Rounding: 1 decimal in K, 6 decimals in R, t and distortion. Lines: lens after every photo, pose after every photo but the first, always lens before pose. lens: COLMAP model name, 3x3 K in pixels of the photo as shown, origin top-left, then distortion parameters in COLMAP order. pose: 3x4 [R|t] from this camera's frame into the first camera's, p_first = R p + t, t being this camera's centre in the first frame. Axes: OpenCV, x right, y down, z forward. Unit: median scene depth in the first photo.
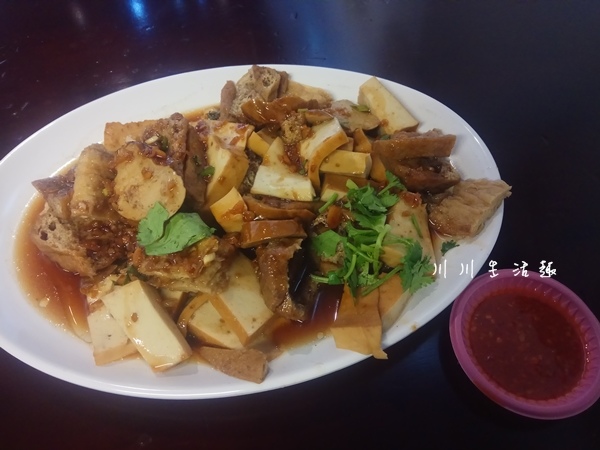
lens RADIAL K [[475.1, 0, 300.0], [0, 475.1, 225.0], [0, 0, 1]] dist [0.130827, -0.269402]
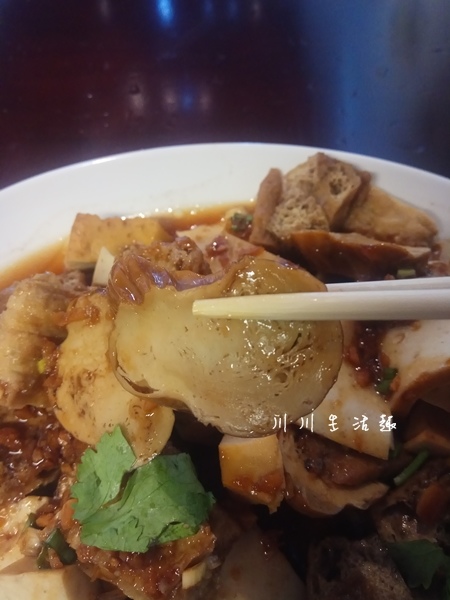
lens RADIAL K [[475.1, 0, 225.0], [0, 475.1, 300.0], [0, 0, 1]] dist [0.130827, -0.269402]
pose [[0.973378, 0.204767, -0.102985, -0.117003], [-0.193411, 0.974893, 0.110345, -0.199833], [0.122994, -0.087489, 0.988543, 0.369345]]
